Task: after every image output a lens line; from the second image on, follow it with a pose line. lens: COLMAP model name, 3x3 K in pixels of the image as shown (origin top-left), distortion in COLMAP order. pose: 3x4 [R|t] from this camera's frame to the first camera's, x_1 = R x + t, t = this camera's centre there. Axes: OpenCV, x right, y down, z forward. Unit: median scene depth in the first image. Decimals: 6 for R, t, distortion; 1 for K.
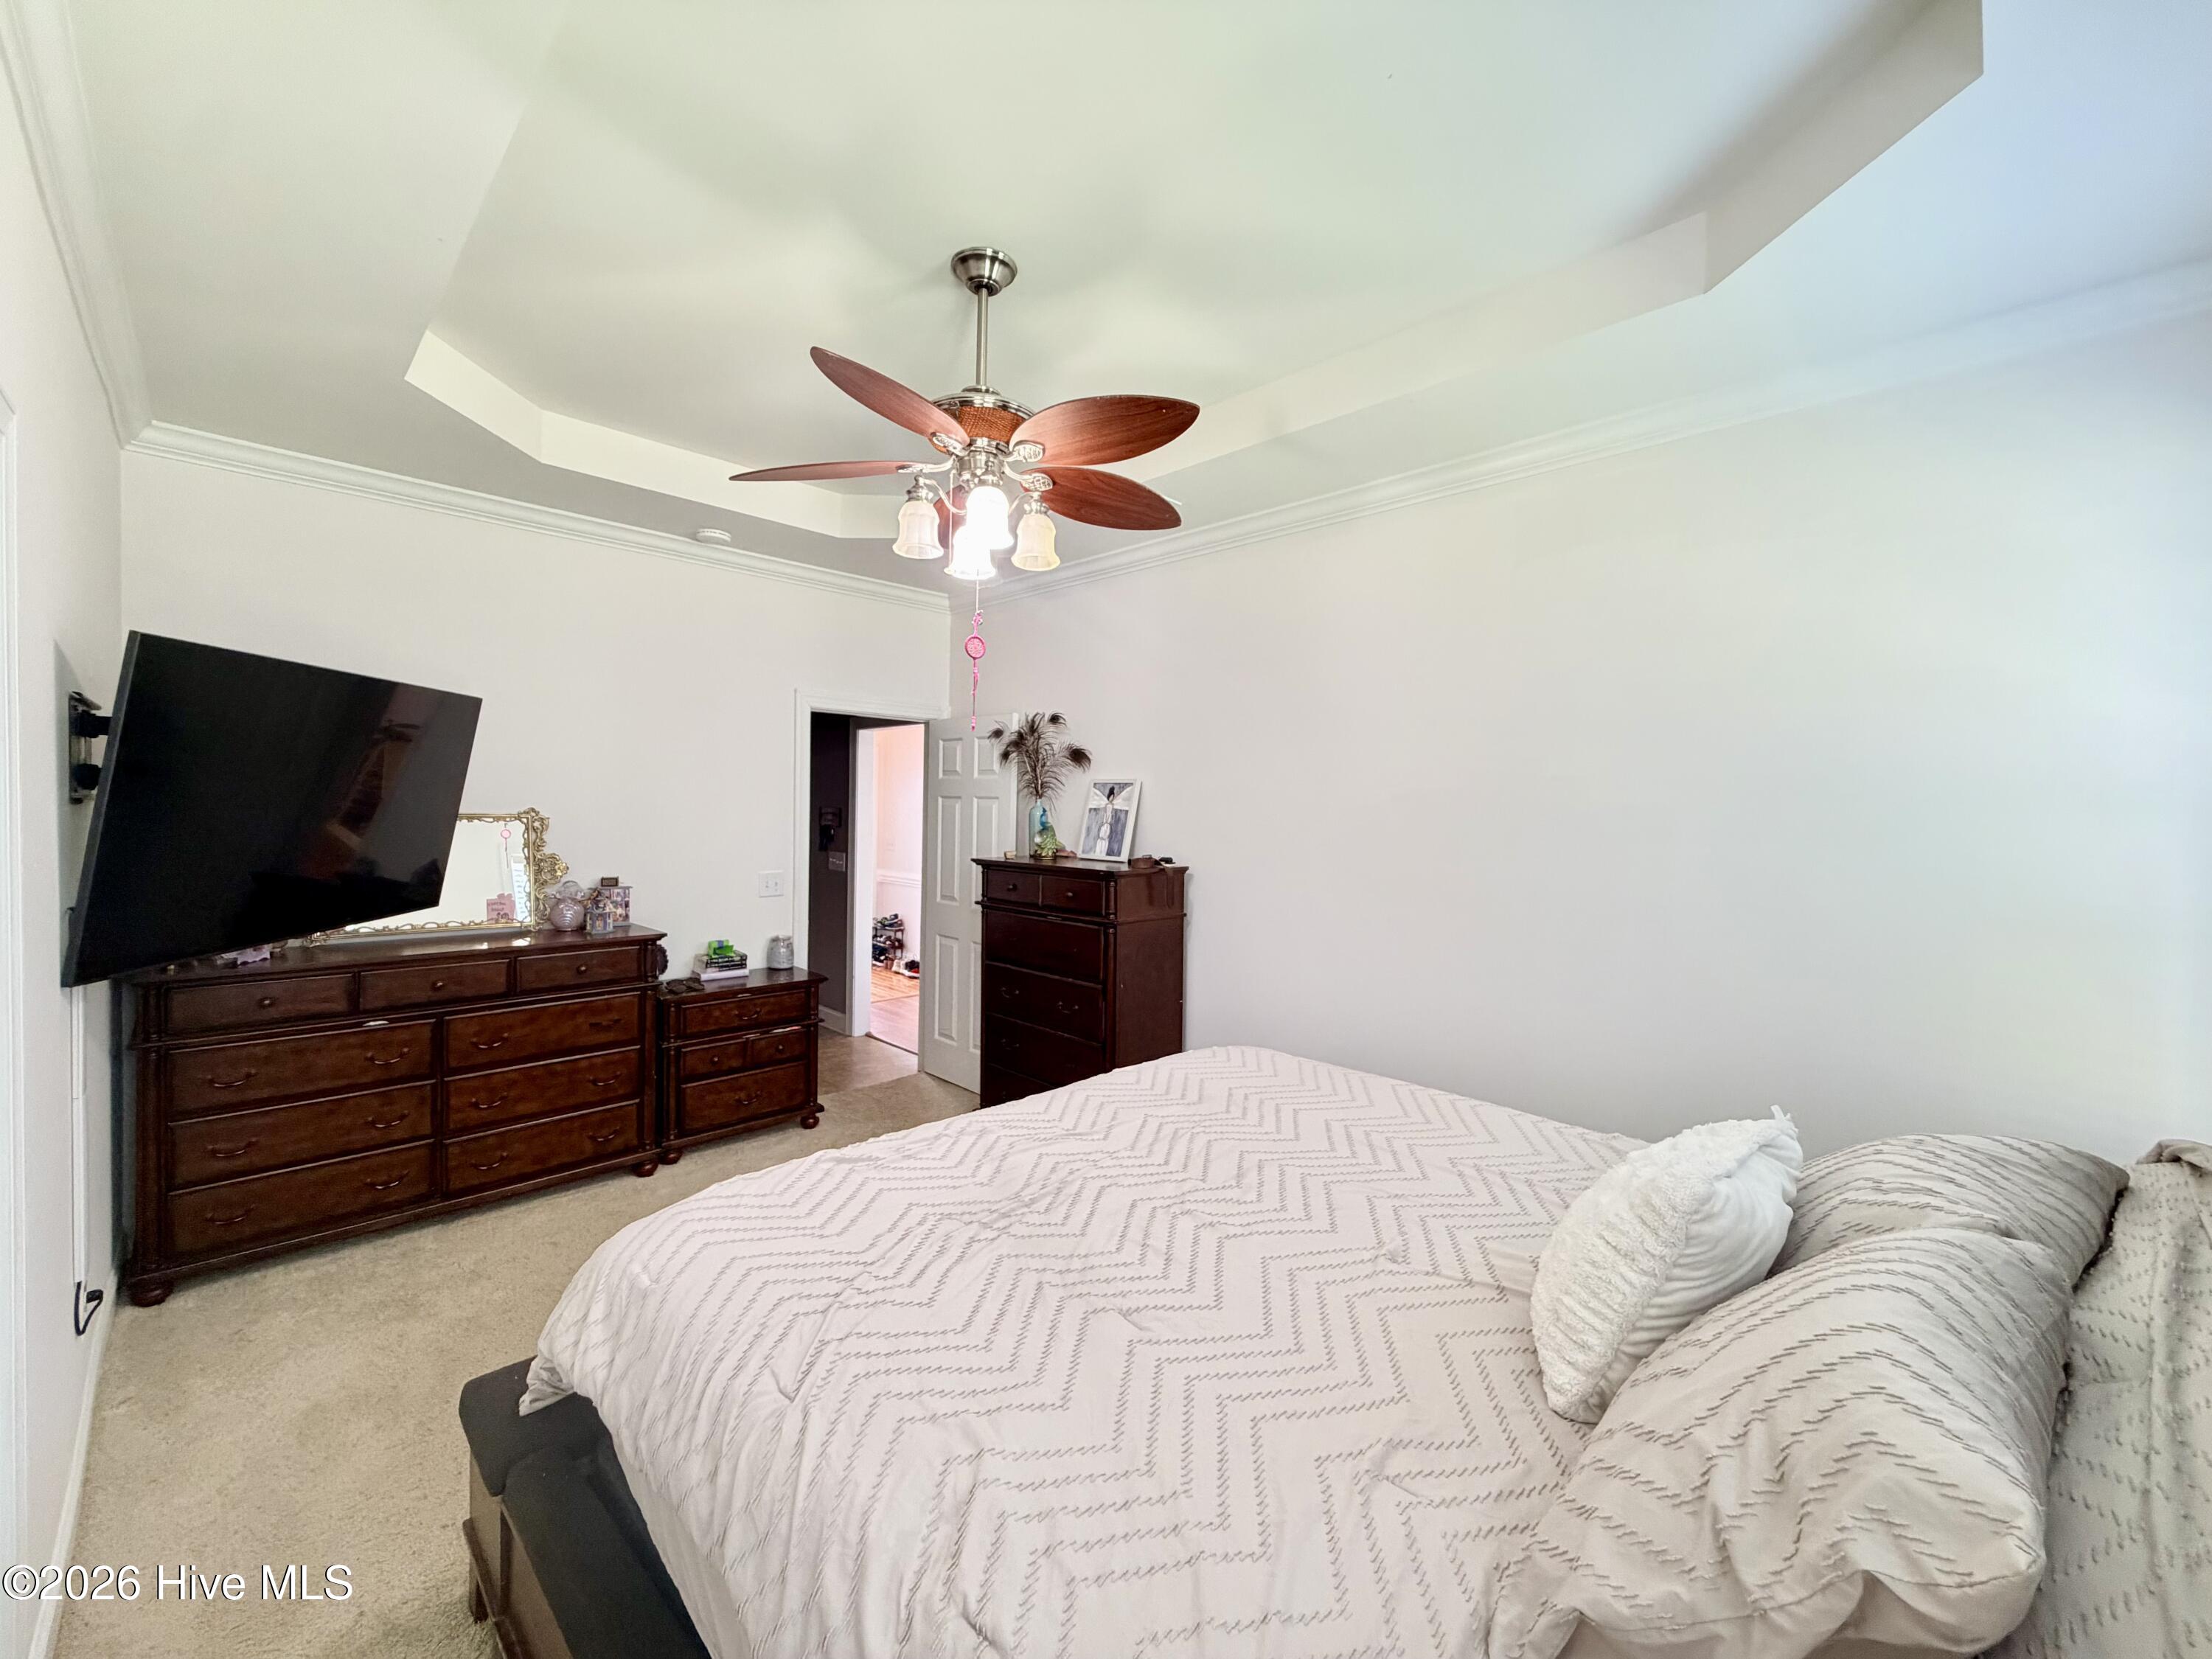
lens RADIAL K [[889.9, 0, 1088.2], [0, 889.9, 828.2], [0, 0, 1]] dist [0.001147, 0.000038]
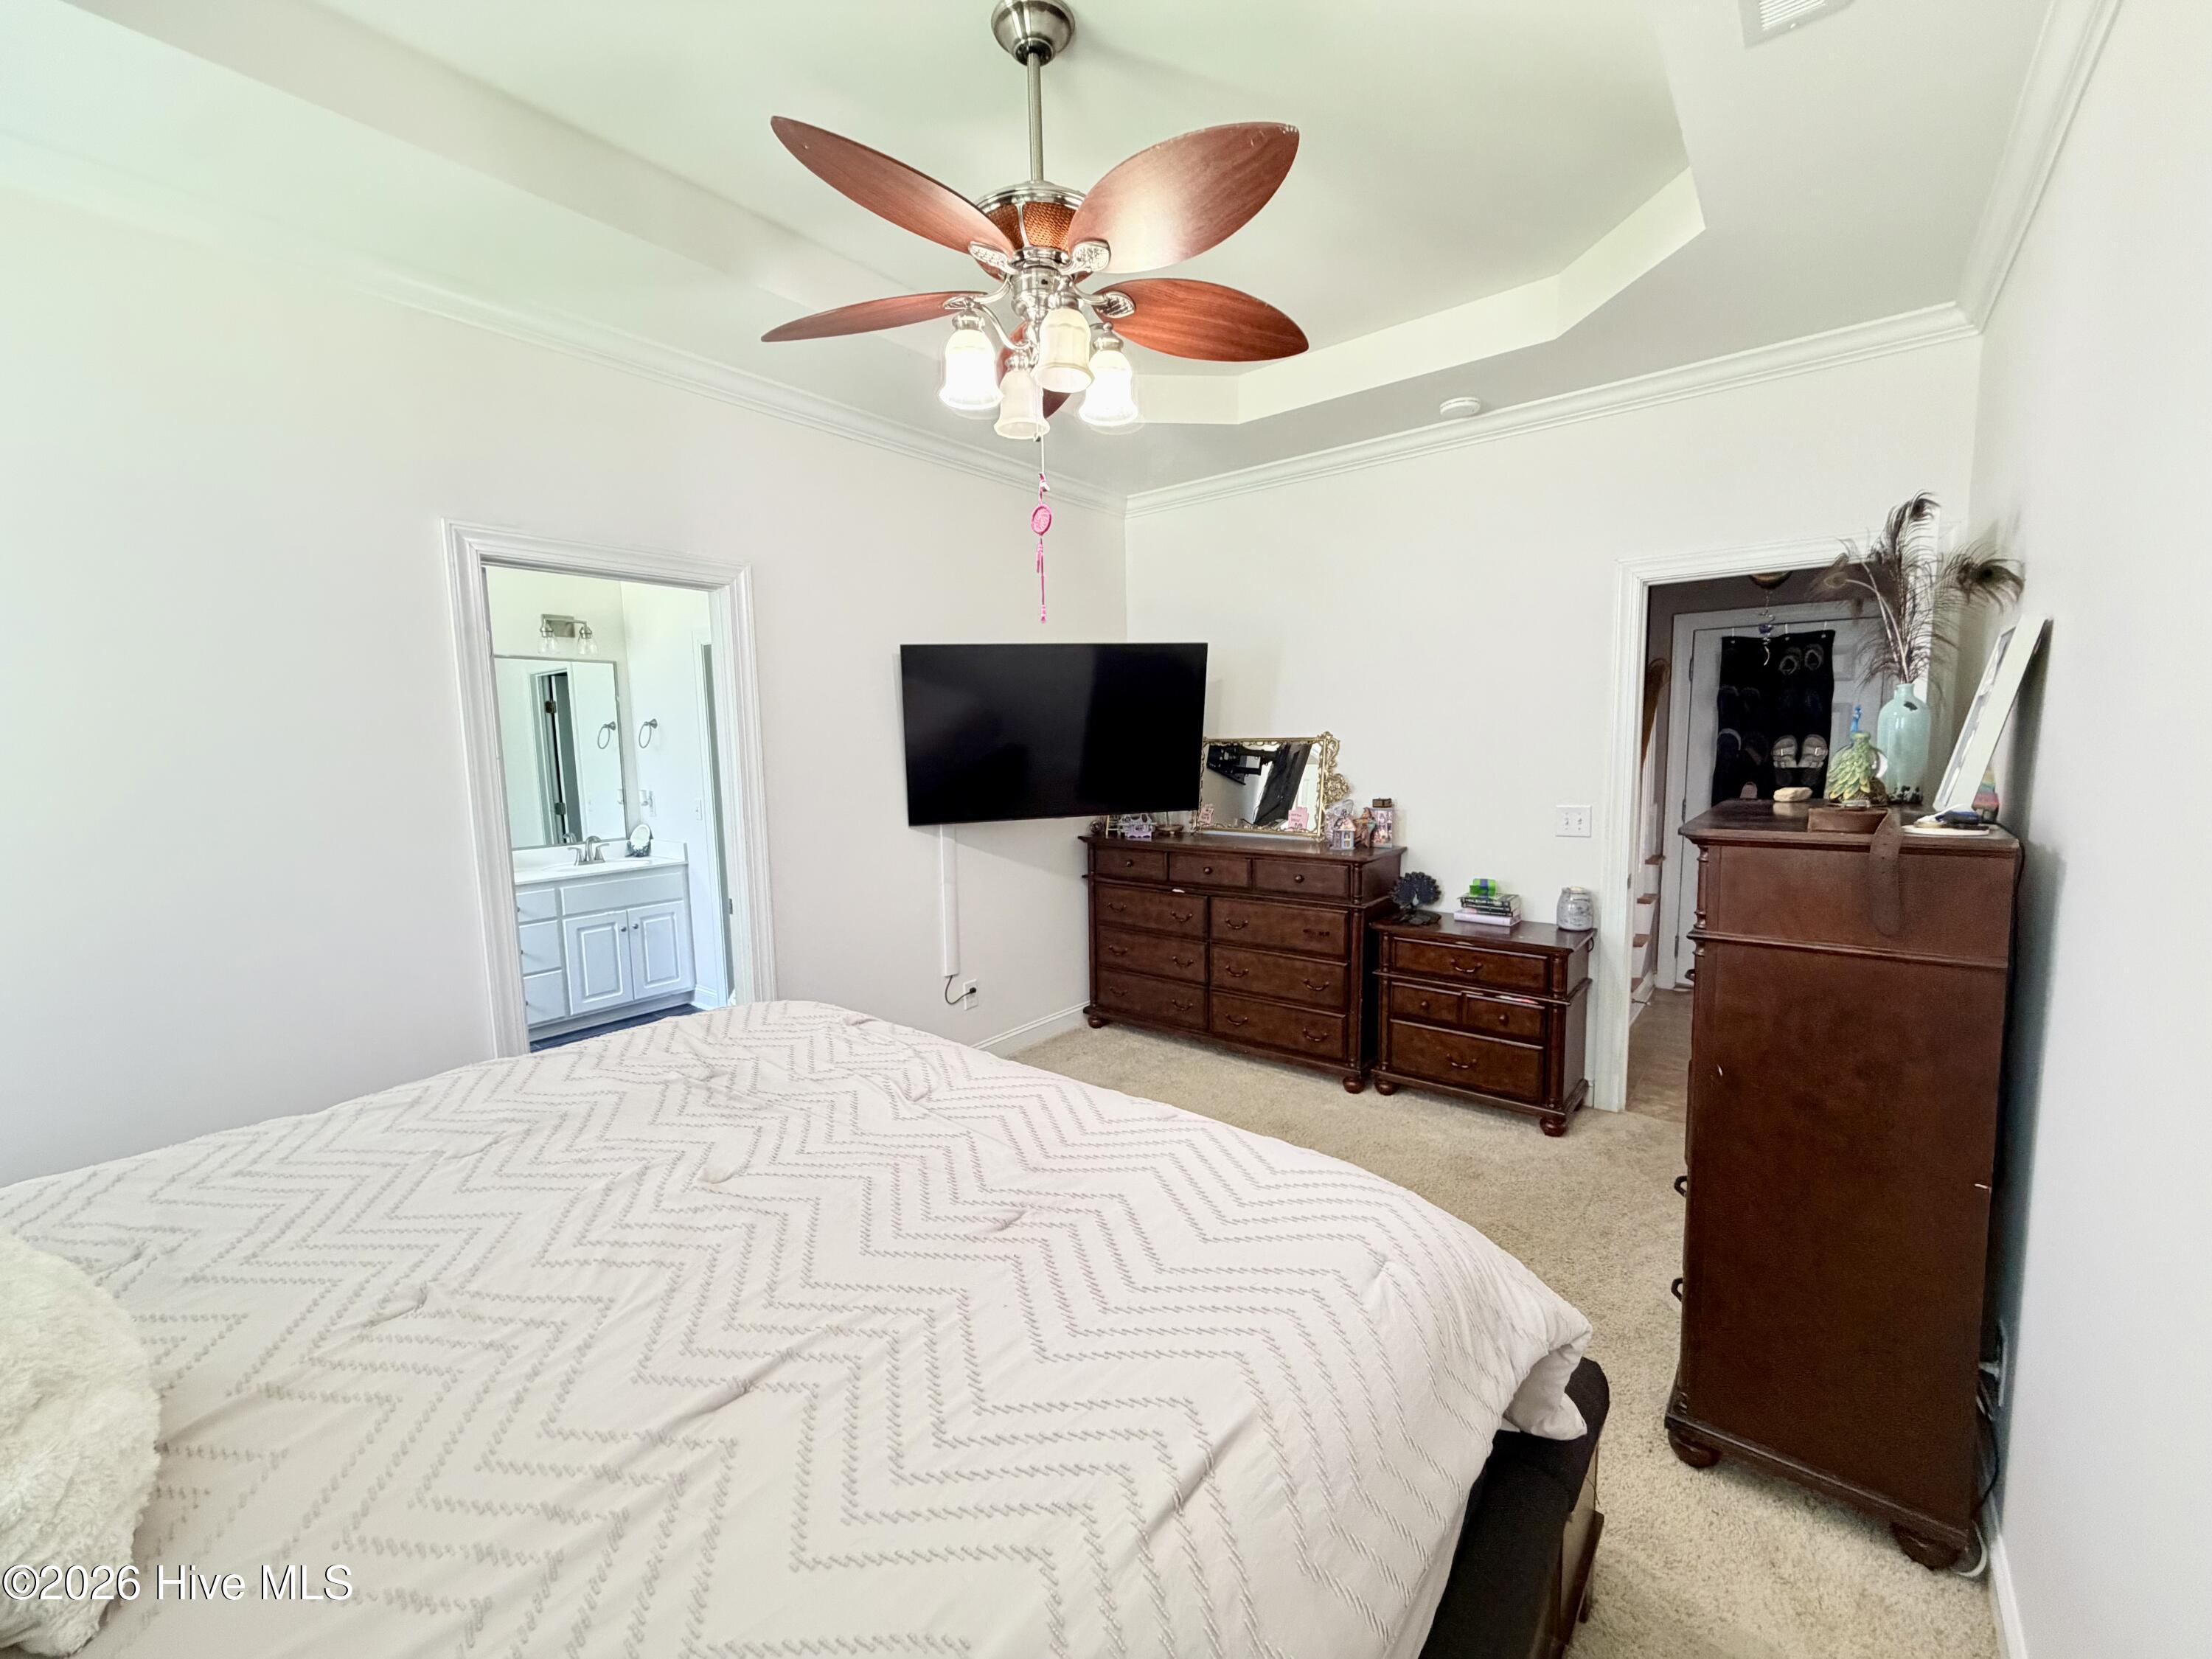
lens RADIAL K [[889.9, 0, 1098.0], [0, 889.9, 830.5], [0, 0, 1]] dist [0.001147, 0.000038]
pose [[0.108332, 0.081231, -0.990790, 0.412556], [-0.000923, 0.996664, 0.081612, 0.008237], [0.994114, -0.007927, 0.108046, 0.543905]]
